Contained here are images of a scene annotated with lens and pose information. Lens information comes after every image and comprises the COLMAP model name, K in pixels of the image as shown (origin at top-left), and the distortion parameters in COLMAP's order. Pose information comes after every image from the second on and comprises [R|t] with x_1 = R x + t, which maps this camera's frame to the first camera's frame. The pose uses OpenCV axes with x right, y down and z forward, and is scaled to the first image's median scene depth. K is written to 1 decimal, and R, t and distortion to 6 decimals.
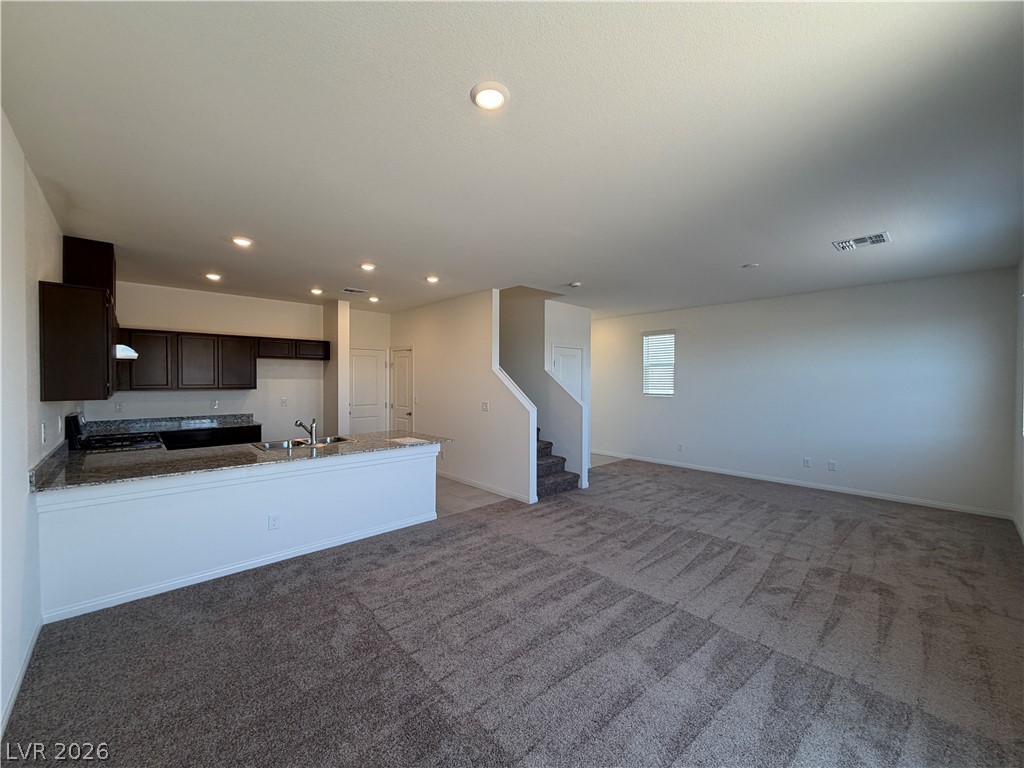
lens RADIAL K [[408.9, 0, 508.2], [0, 408.9, 380.7], [0, 0, 1]] dist [-0.001023, 0.000102]
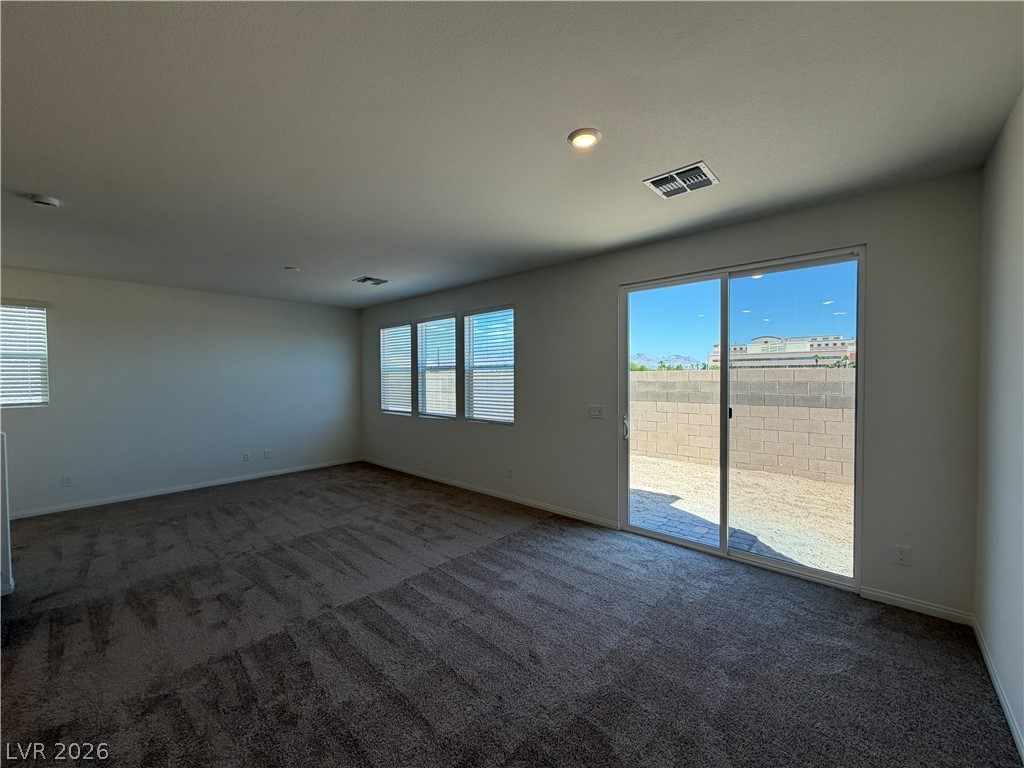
lens RADIAL K [[408.9, 0, 509.2], [0, 408.9, 380.4], [0, 0, 1]] dist [-0.001023, 0.000102]
pose [[-0.089154, -0.012236, 0.995943, -0.582407], [0.008741, 0.999876, 0.013067, -0.007831], [-0.995979, 0.009871, -0.089036, 0.639227]]
